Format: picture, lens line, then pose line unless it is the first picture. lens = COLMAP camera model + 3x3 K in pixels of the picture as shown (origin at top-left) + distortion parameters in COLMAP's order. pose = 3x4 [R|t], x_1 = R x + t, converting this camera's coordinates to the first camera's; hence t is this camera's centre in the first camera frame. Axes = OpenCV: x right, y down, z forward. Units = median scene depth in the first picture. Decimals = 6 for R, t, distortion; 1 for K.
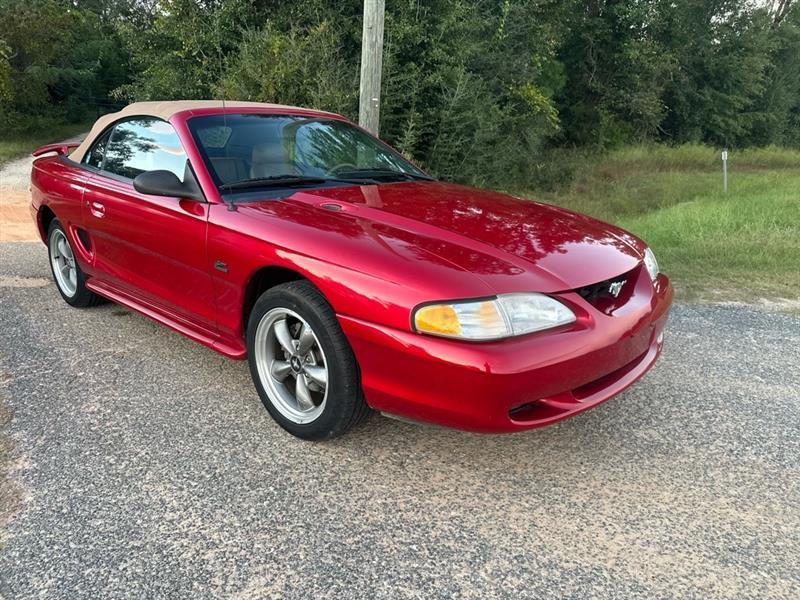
lens RADIAL K [[566.5, 0, 404.6], [0, 566.5, 301.8], [0, 0, 1]] dist [0.026233, -0.025808]
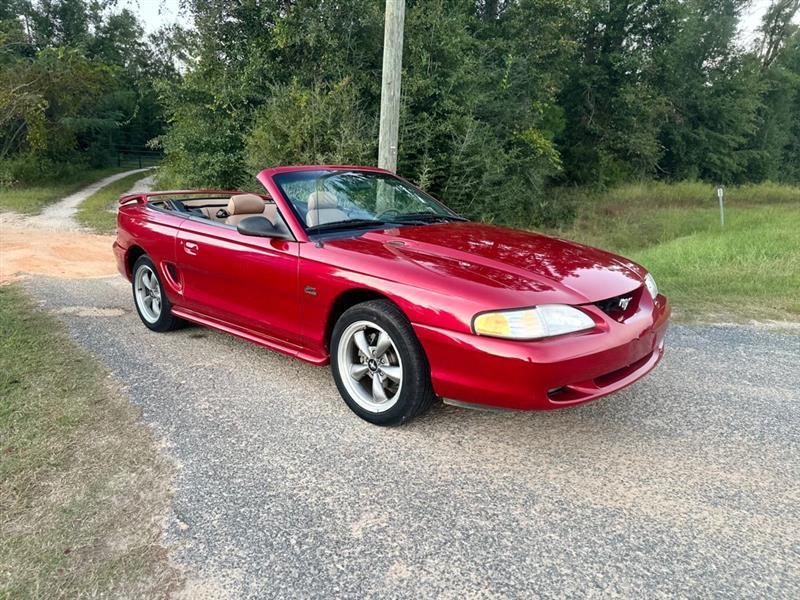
lens RADIAL K [[561.3, 0, 402.9], [0, 561.3, 298.9], [0, 0, 1]] dist [0.048579, -0.053440]
pose [[0.999900, -0.009556, -0.010466, -0.088644], [0.008807, 0.997554, -0.069346, 0.038972], [0.011103, 0.069247, 0.997538, -0.216705]]
